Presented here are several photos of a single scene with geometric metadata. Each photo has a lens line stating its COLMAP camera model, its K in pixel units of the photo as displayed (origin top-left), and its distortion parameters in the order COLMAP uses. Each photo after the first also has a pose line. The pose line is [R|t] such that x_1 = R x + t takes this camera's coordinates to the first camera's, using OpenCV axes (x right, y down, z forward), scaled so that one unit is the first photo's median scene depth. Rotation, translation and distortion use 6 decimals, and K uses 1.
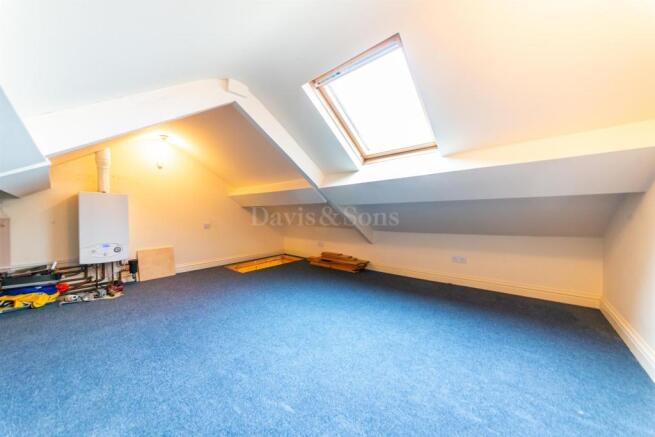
lens RADIAL K [[230.5, 0, 329.8], [0, 230.5, 221.4], [0, 0, 1]] dist [-0.001358, -0.000205]
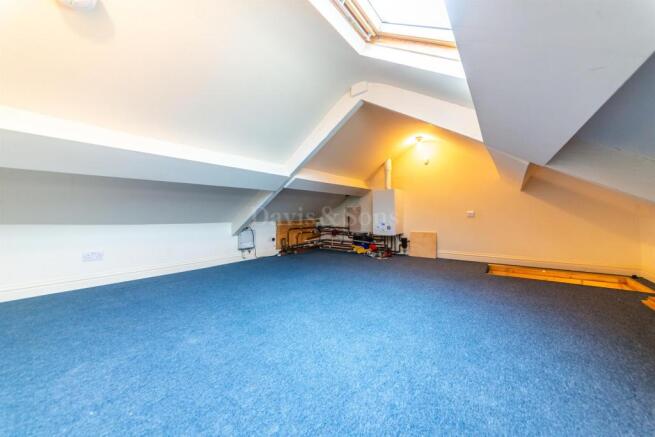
lens RADIAL K [[230.5, 0, 329.9], [0, 230.5, 212.8], [0, 0, 1]] dist [-0.001358, -0.000205]
pose [[0.067164, -0.002348, -0.997739, 0.507518], [-0.029550, 0.999554, -0.004341, 0.044122], [0.997304, 0.029775, 0.067064, 0.527980]]
